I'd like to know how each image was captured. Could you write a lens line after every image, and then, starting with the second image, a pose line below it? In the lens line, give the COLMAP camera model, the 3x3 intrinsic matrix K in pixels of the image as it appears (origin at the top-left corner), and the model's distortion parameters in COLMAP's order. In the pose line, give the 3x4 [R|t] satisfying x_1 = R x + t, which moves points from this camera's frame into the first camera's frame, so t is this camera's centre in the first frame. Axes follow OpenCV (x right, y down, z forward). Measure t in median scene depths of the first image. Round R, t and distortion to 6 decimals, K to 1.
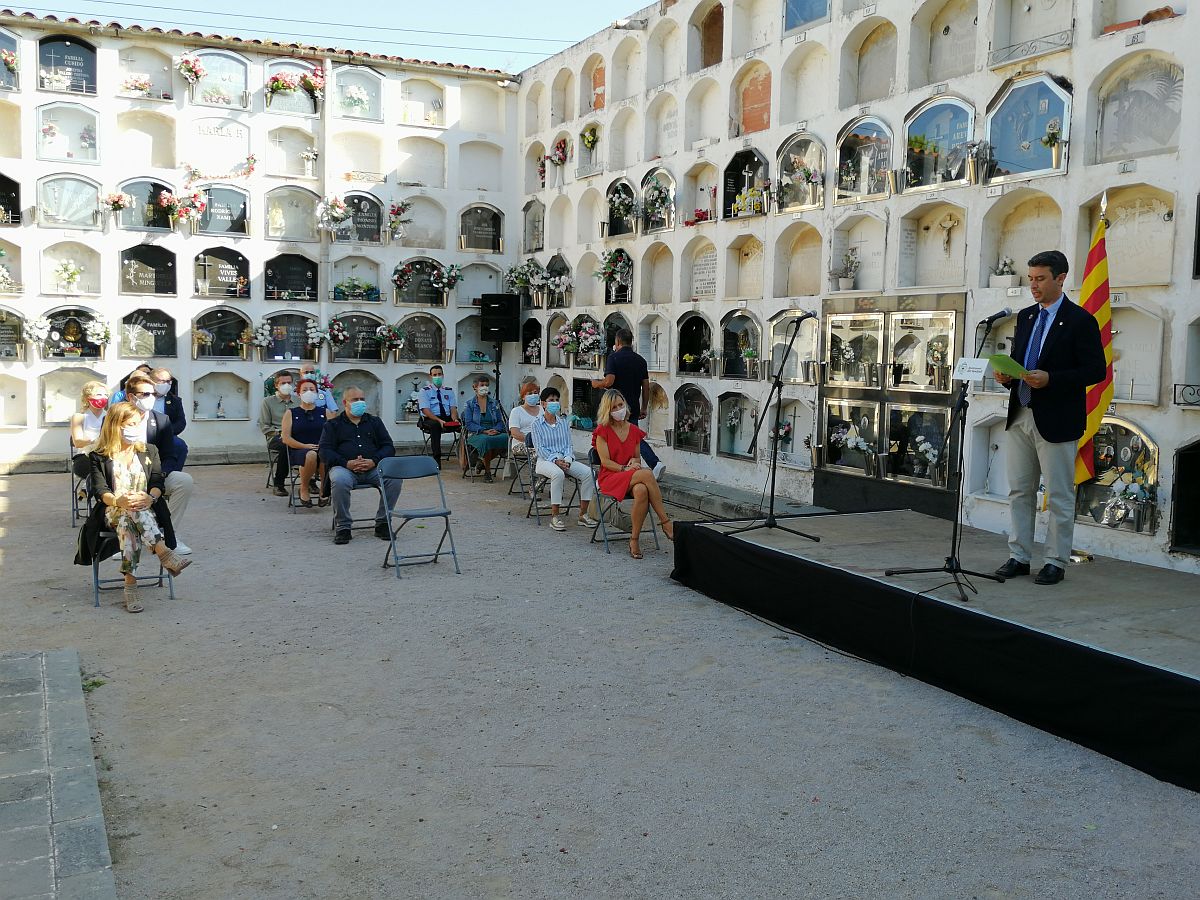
lens RADIAL K [[1087.9, 0, 600.9], [0, 1087.9, 448.2], [0, 0, 1]] dist [0.003088, 0.000000]
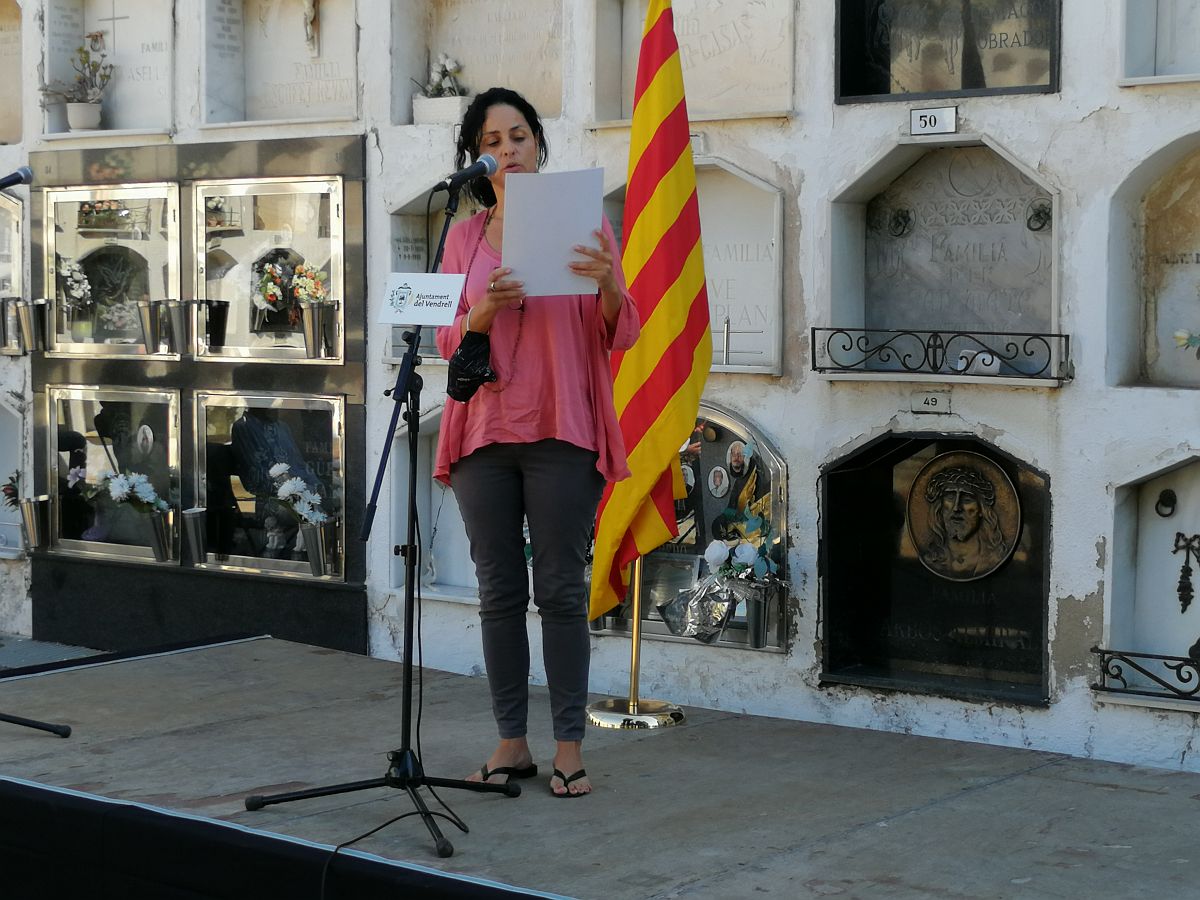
lens RADIAL K [[2342.1, 0, 599.6], [0, 2342.1, 446.4], [0, 0, 1]] dist [0.052289, 0.000000]
pose [[0.901227, -0.045403, 0.430962, 0.005825], [0.054279, 0.998491, -0.008315, -0.004045], [-0.429934, 0.030886, 0.902332, 0.118388]]
